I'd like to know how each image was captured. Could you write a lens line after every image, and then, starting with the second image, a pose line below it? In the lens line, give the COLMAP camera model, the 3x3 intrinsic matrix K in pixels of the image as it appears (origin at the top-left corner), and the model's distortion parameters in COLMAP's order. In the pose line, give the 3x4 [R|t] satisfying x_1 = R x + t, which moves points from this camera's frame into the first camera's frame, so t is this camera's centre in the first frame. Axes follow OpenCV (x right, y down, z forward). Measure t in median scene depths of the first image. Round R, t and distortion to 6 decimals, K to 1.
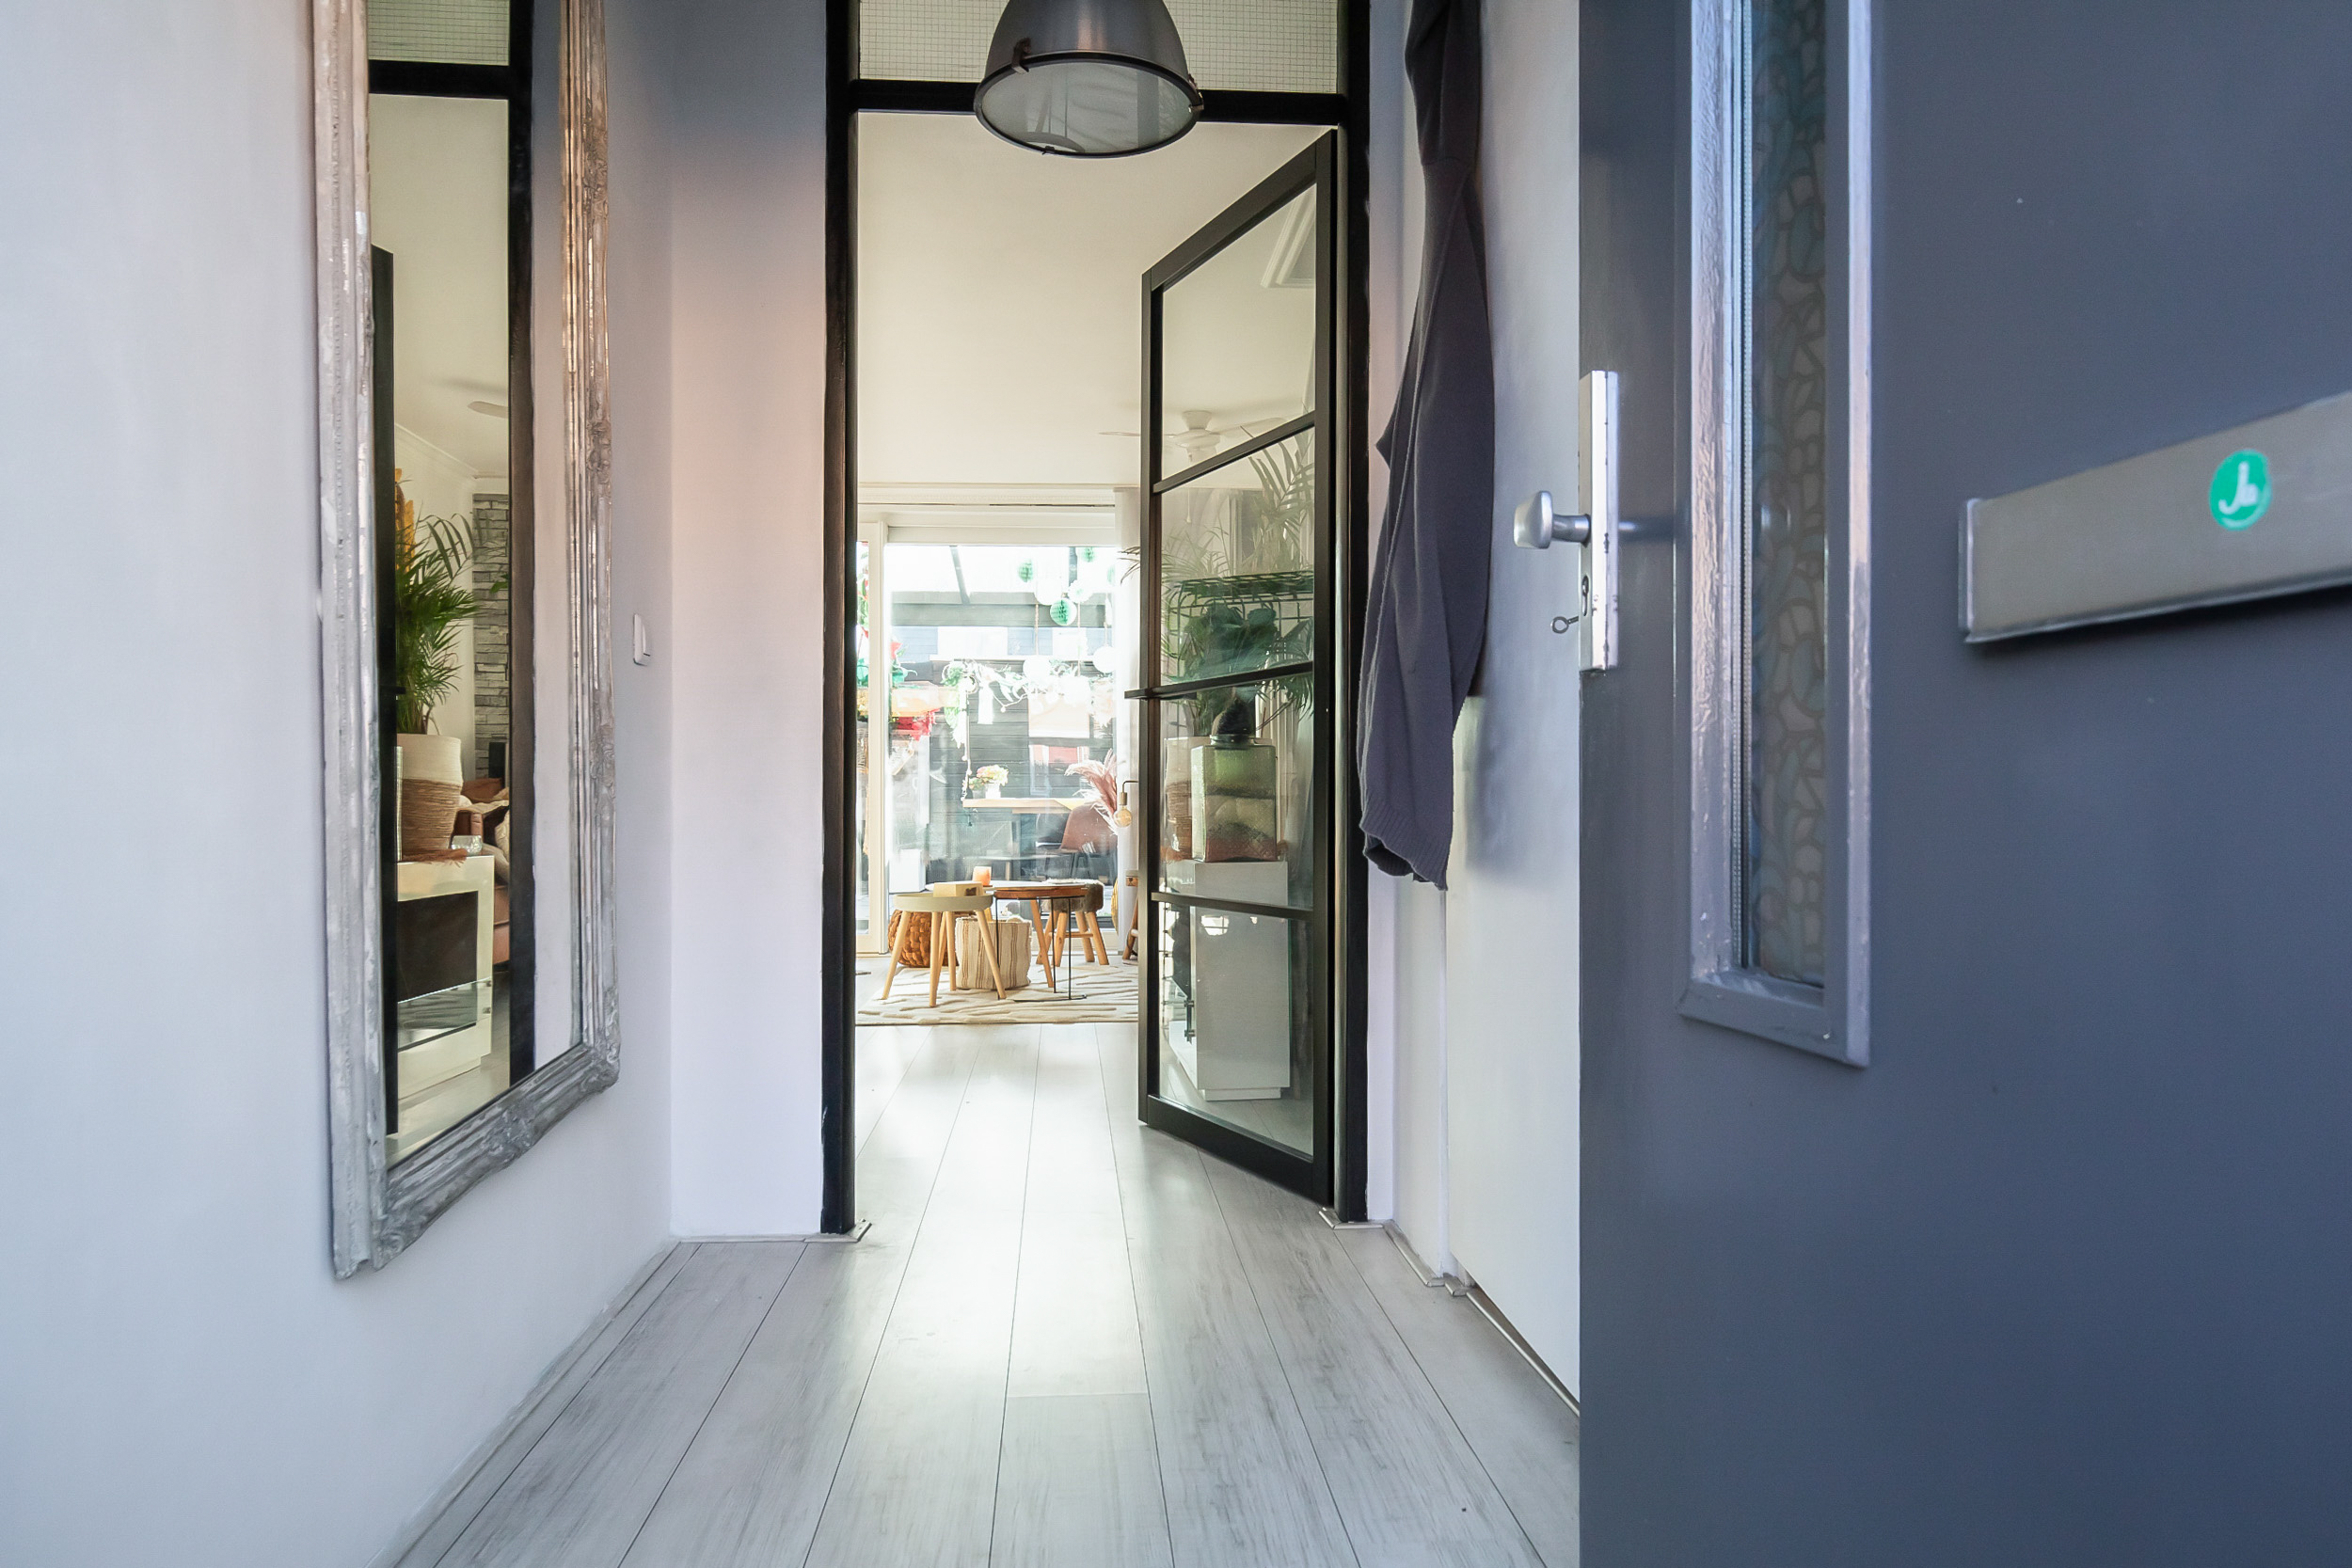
lens RADIAL K [[1501.9, 0, 1176.1], [0, 1501.9, 792.0], [0, 0, 1]] dist [-0.001096, -0.003550]
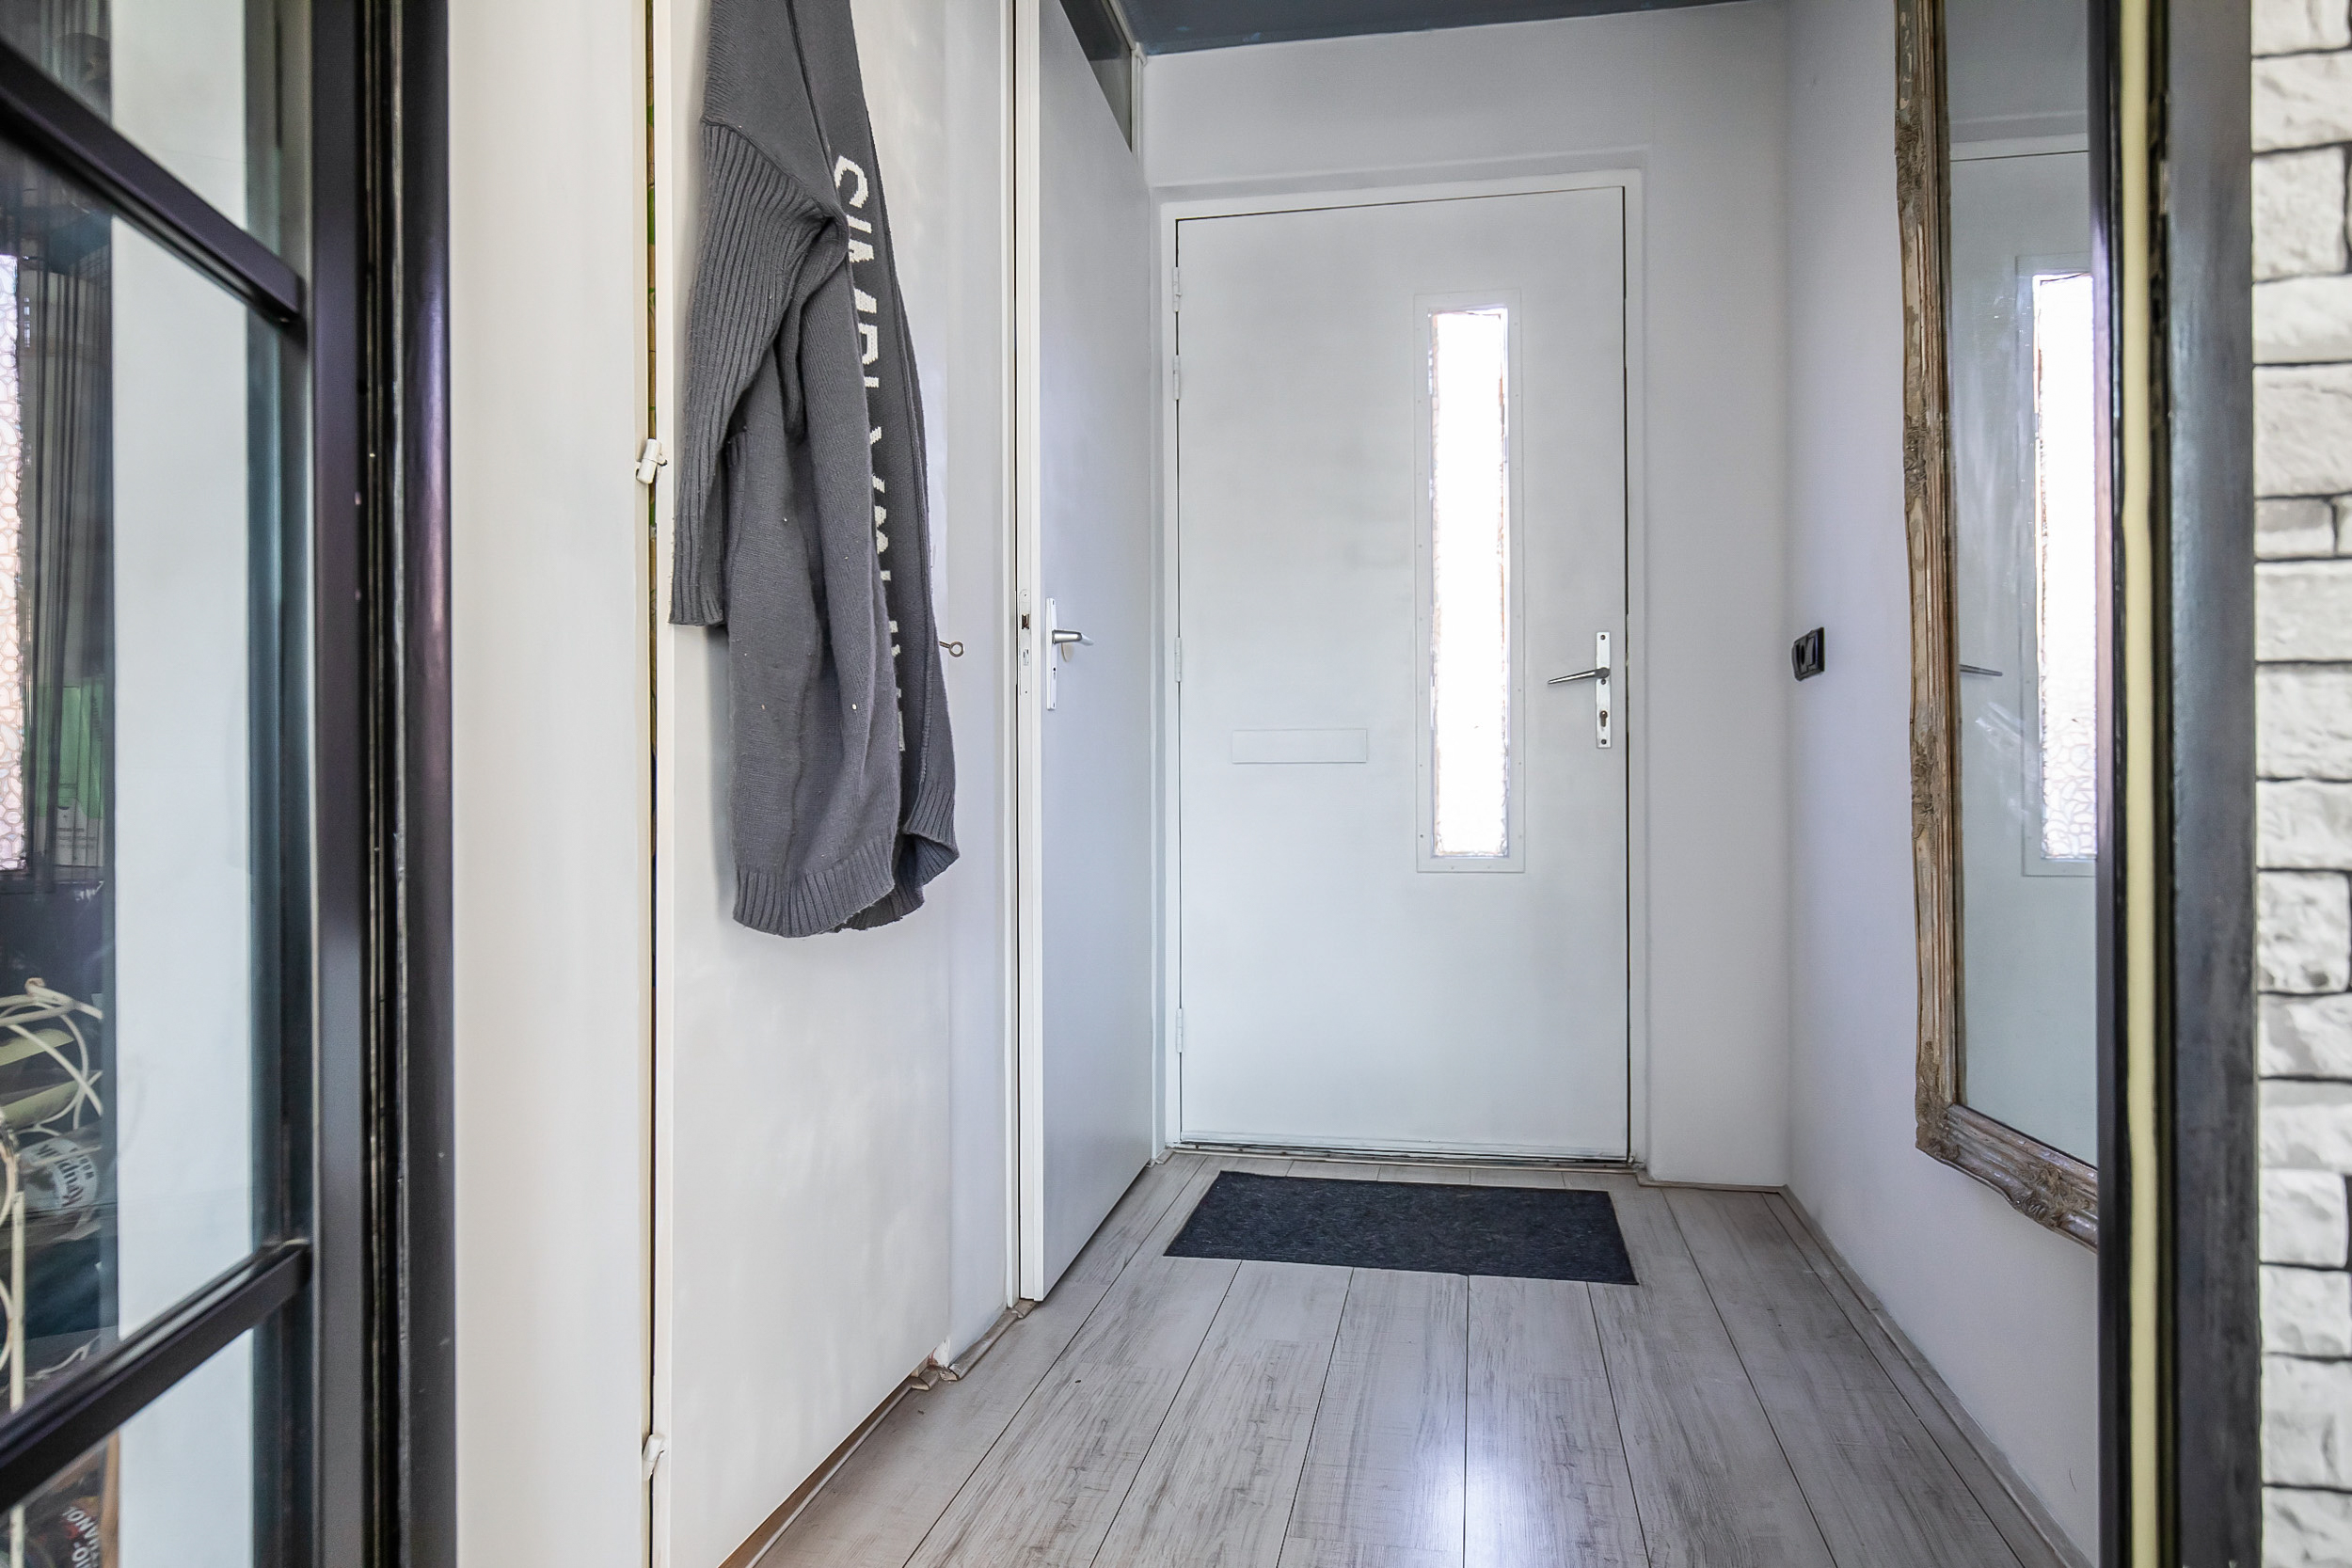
lens RADIAL K [[1501.9, 0, 1175.1], [0, 1501.9, 785.8], [0, 0, 1]] dist [-0.001096, -0.003550]
pose [[-0.963078, 0.005809, 0.269161, -0.199308], [0.001959, 0.999892, -0.014569, 0.007129], [-0.269217, -0.013504, -0.962985, 1.978665]]
